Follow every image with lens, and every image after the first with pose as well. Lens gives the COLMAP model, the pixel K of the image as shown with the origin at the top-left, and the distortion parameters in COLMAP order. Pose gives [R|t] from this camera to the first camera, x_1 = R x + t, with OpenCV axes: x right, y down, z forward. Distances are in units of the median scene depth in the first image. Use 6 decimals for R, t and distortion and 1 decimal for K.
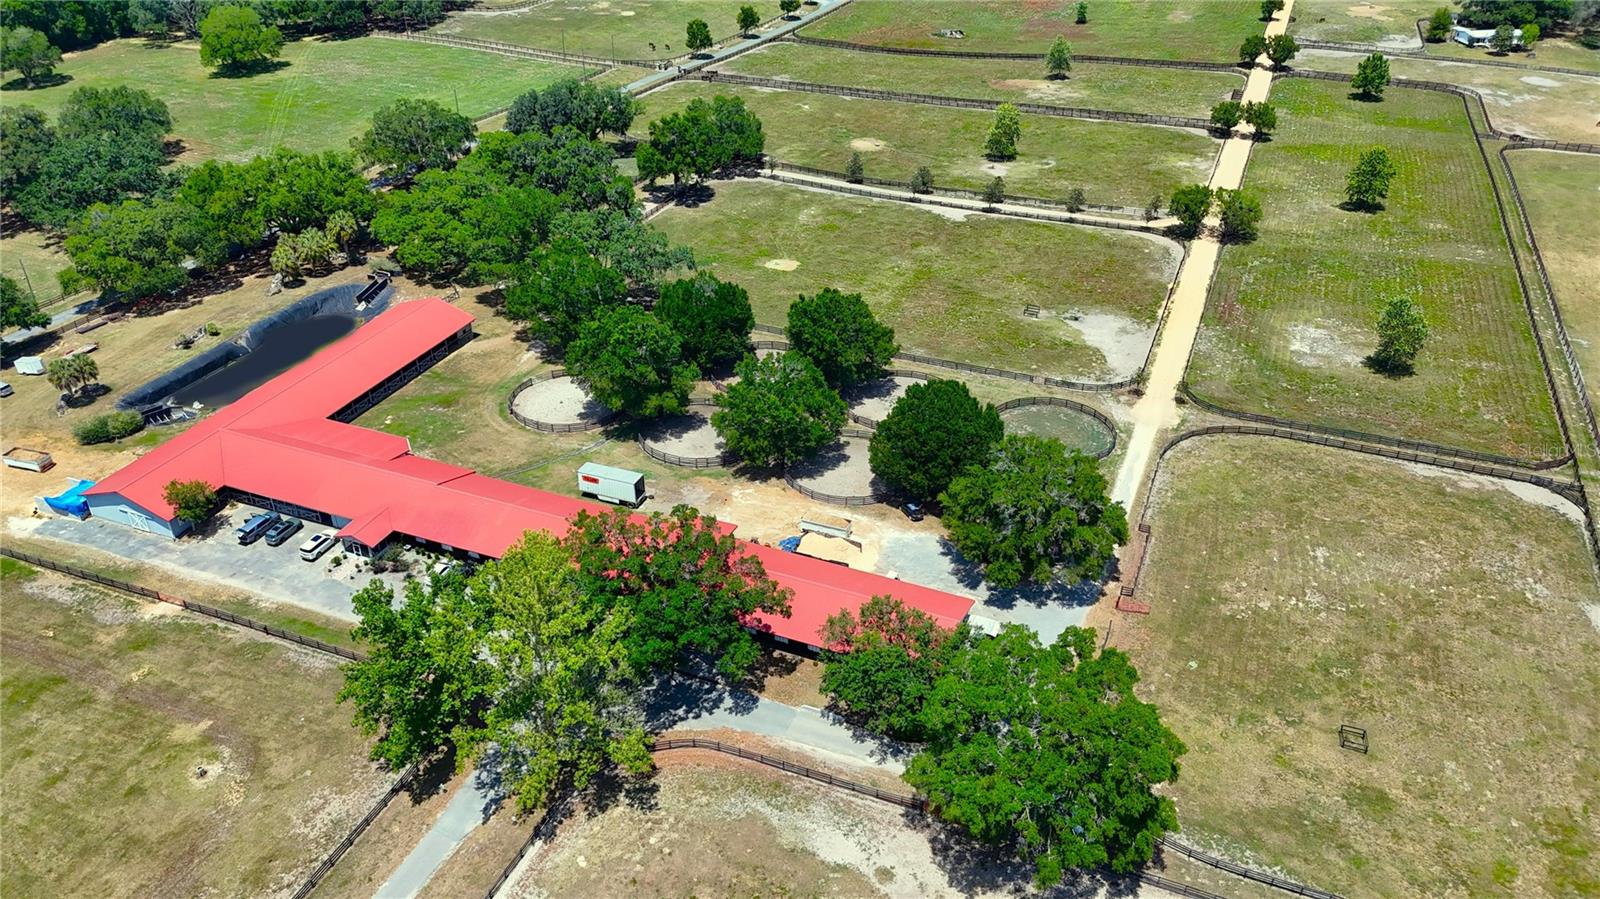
lens RADIAL K [[1179.1, 0, 802.6], [0, 1179.1, 455.4], [0, 0, 1]] dist [0.063625, -0.057663]
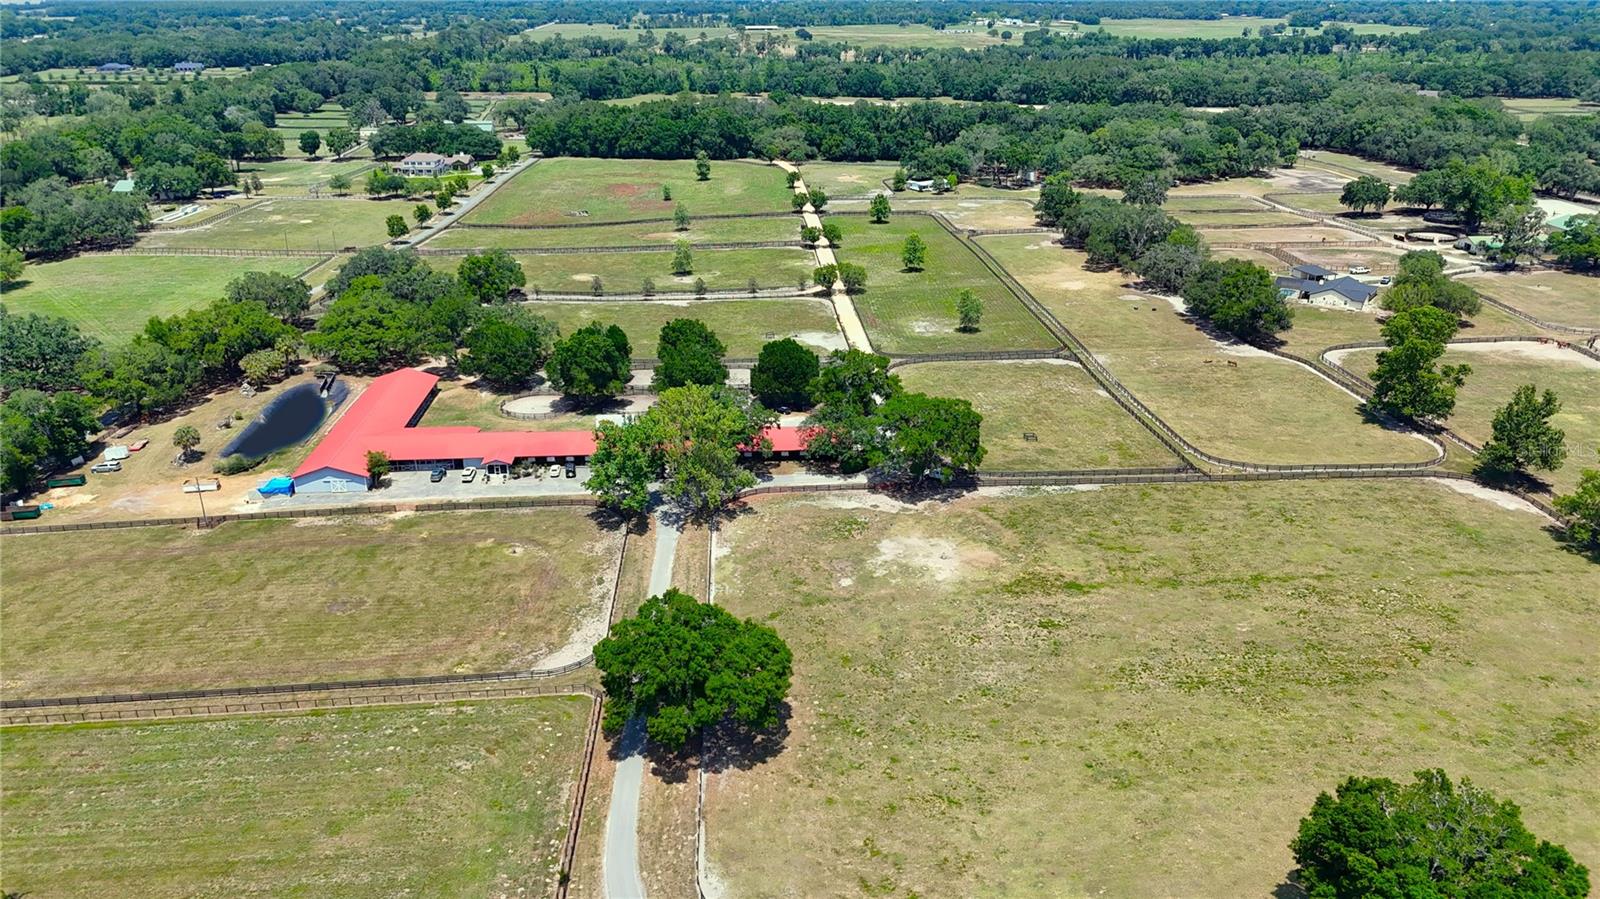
lens RADIAL K [[1179.1, 0, 802.6], [0, 1179.1, 455.4], [0, 0, 1]] dist [0.063625, -0.057663]
pose [[0.899614, -0.168074, 0.403045, -0.392148], [0.236155, 0.963606, -0.125274, 0.220205], [-0.367322, 0.207880, 0.906565, -0.395169]]
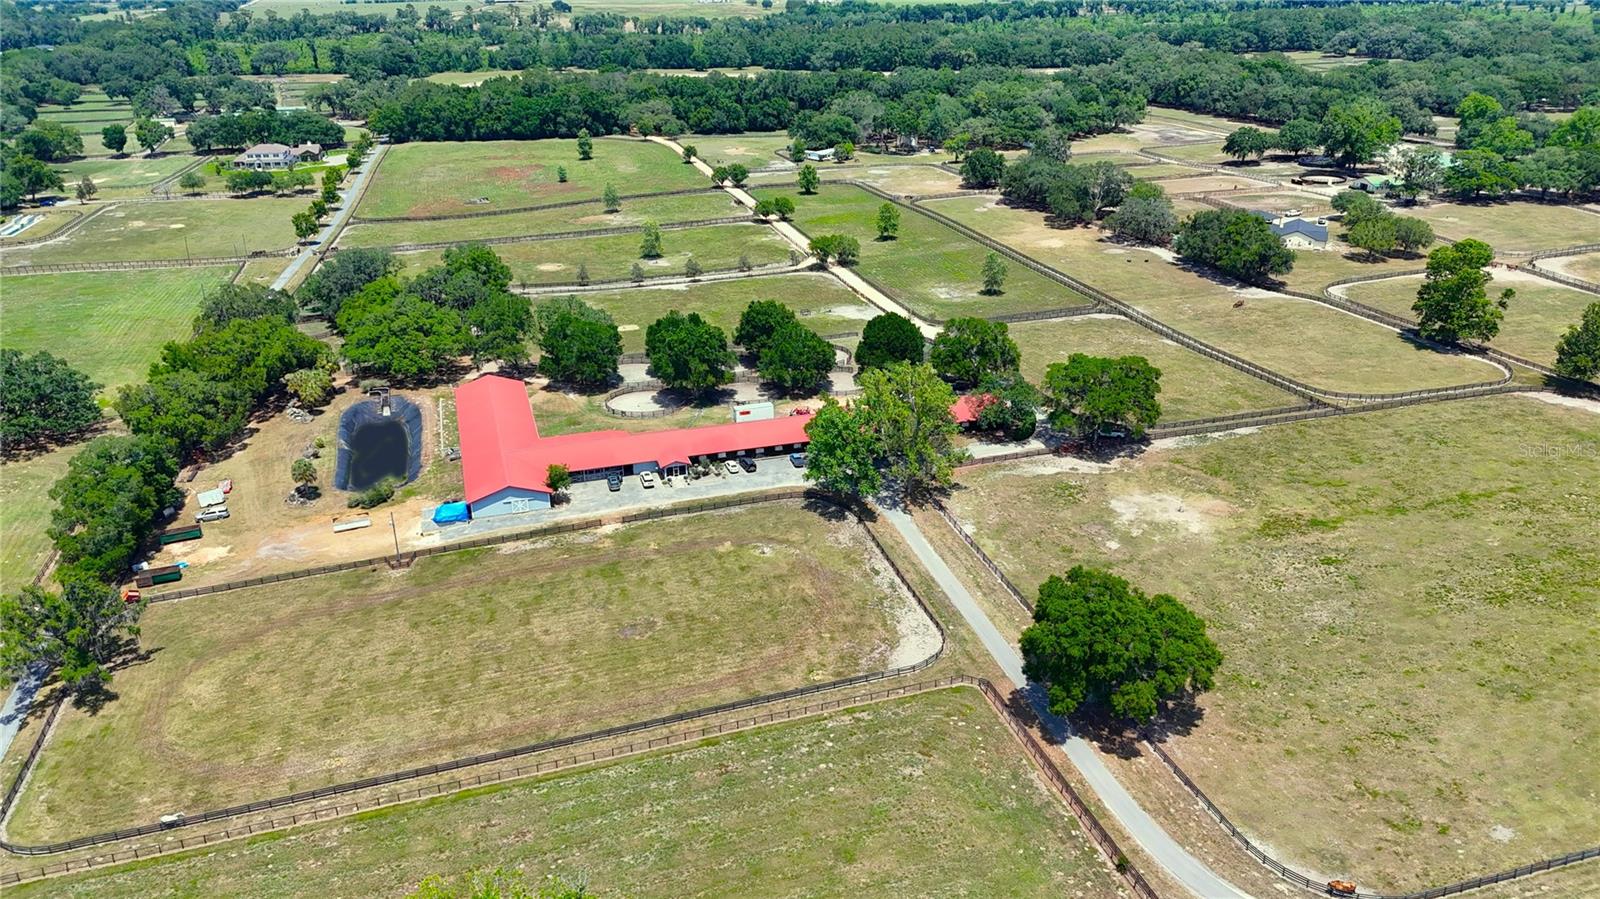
lens RADIAL K [[1179.1, 0, 802.6], [0, 1179.1, 455.4], [0, 0, 1]] dist [0.063625, -0.057663]
pose [[0.775486, -0.261005, 0.574890, -0.681400], [0.347115, 0.936841, -0.042900, 0.110361], [-0.527383, 0.232822, 0.817105, -0.221879]]
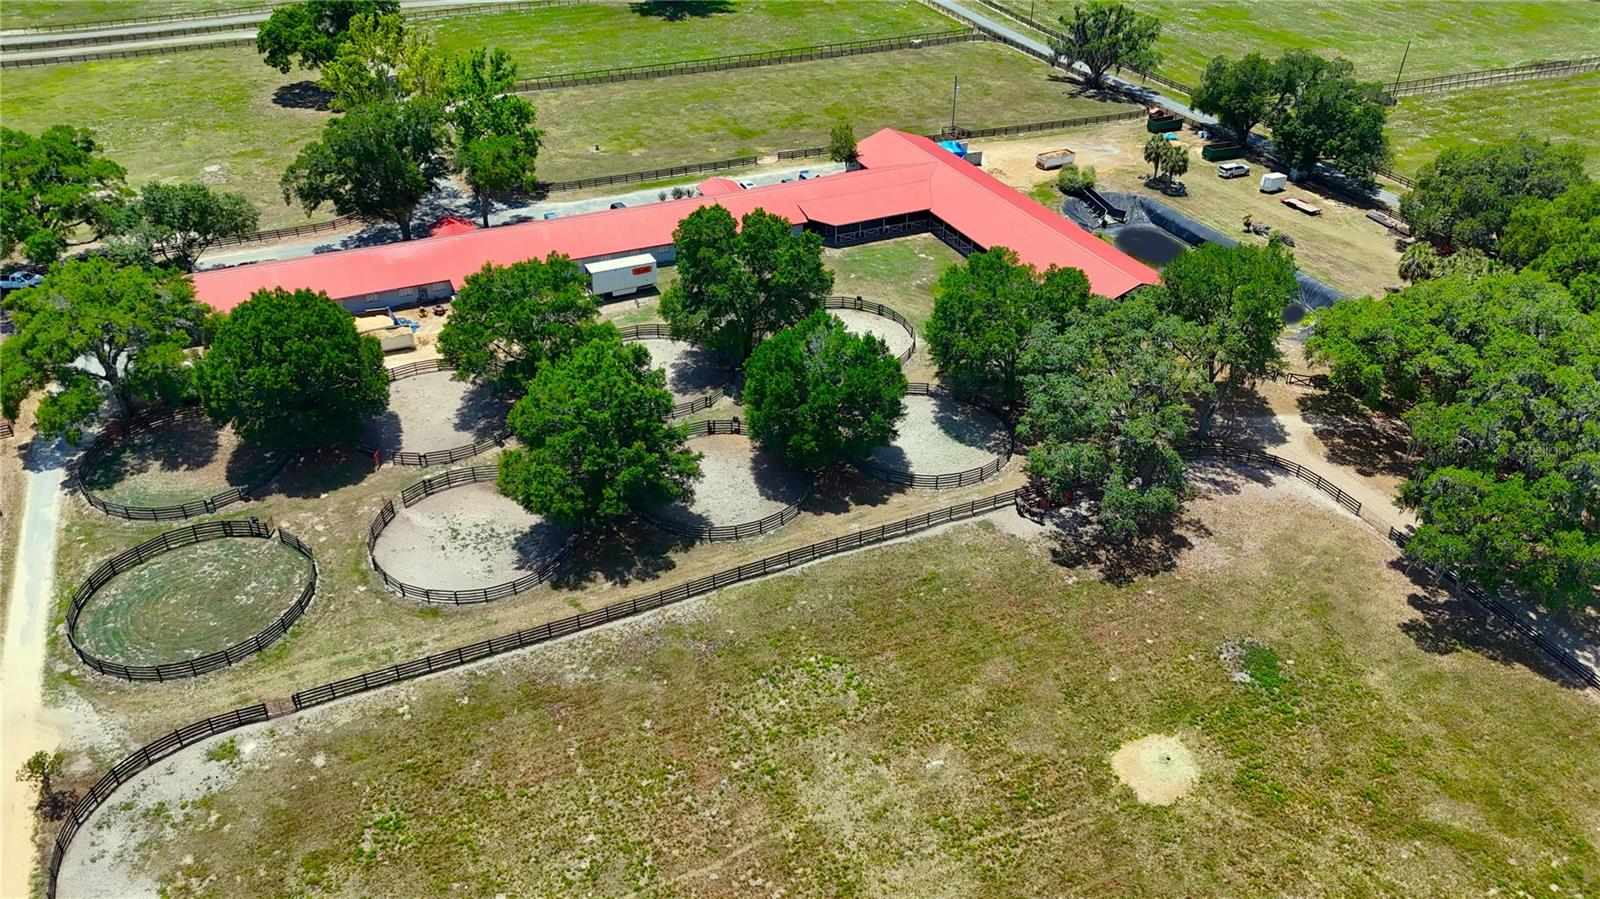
lens RADIAL K [[1179.1, 0, 802.6], [0, 1179.1, 455.4], [0, 0, 1]] dist [0.063625, -0.057663]
pose [[-0.683700, 0.392665, -0.615117, 0.243555], [-0.391282, 0.514249, 0.763182, -0.439795], [0.615998, 0.762472, -0.197949, 0.896058]]
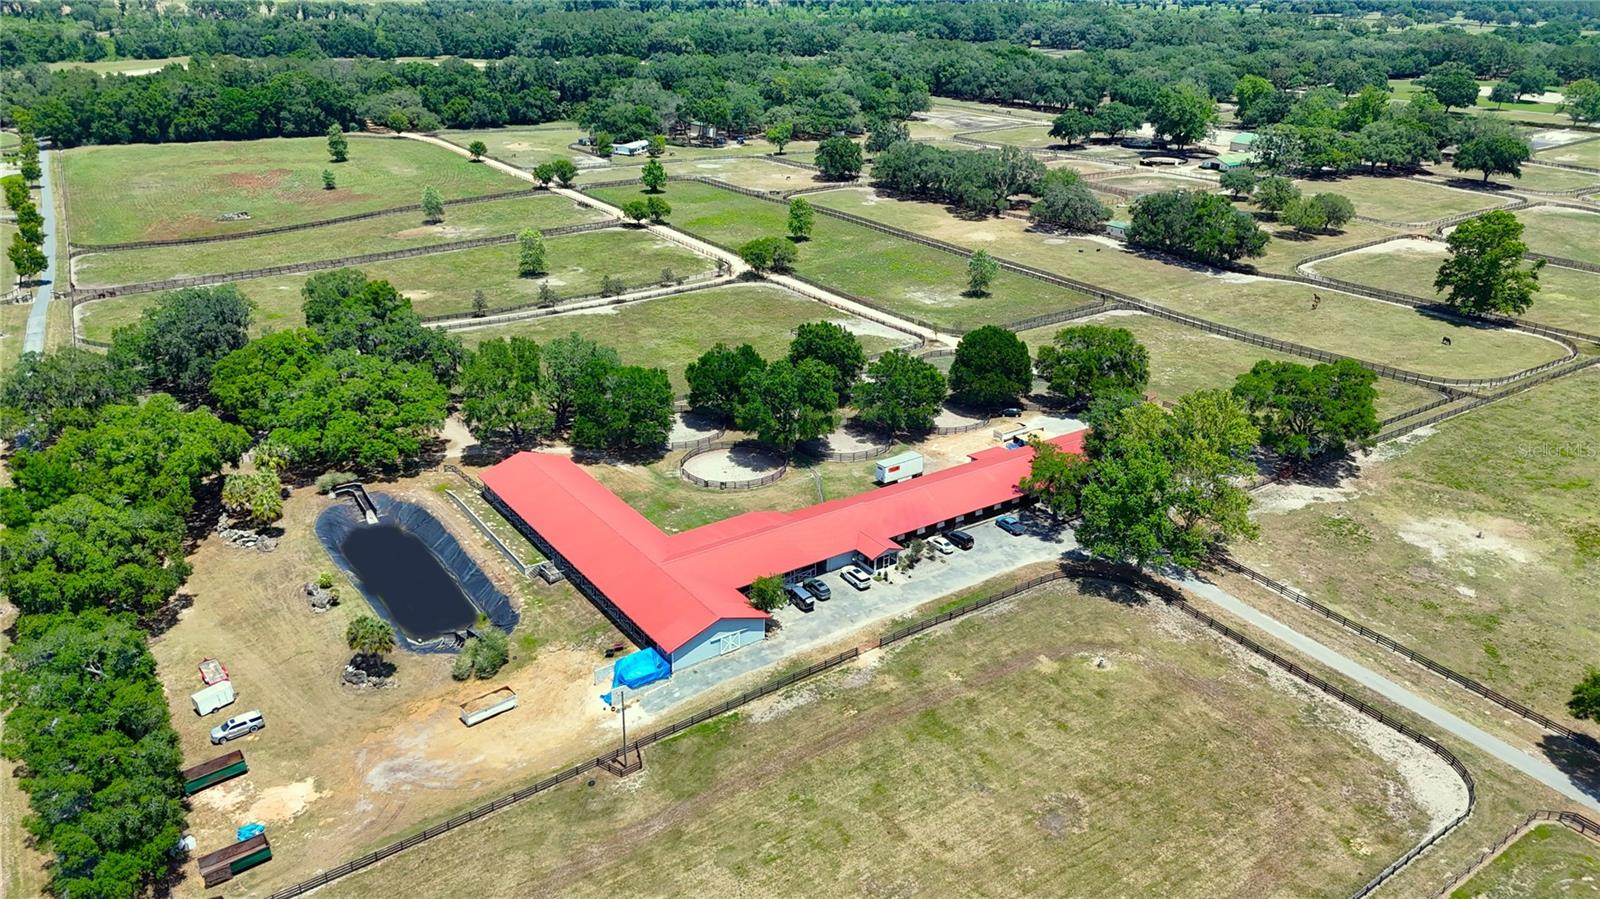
lens RADIAL K [[1183.0, 0, 803.0], [0, 1183.0, 449.8], [0, 0, 1]] dist [0.061120, -0.054674]
pose [[0.542298, -0.327369, 0.773784, -0.773927], [0.437314, 0.896362, 0.072742, -0.085281], [-0.717405, 0.298938, 0.629259, 0.172936]]
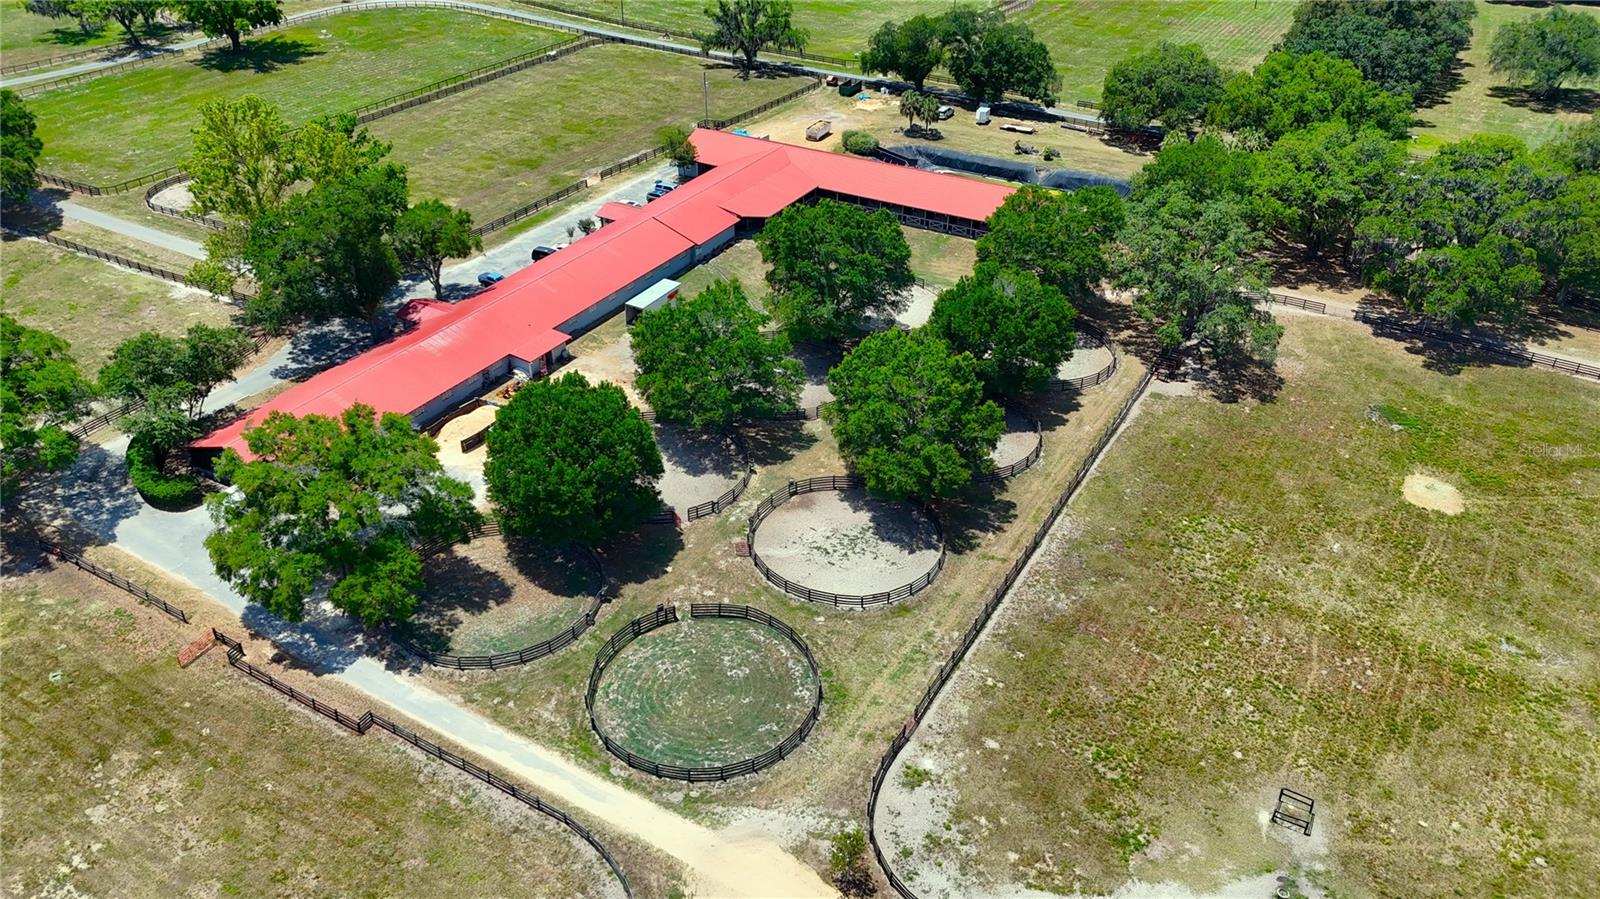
lens RADIAL K [[1183.7, 0, 803.1], [0, 1183.7, 450.7], [0, 0, 1]] dist [0.063415, -0.058405]
pose [[-0.134109, 0.530530, -0.836990, 0.436461], [-0.529185, 0.675768, 0.513129, -0.288349], [0.837841, 0.511738, 0.190122, 0.633141]]
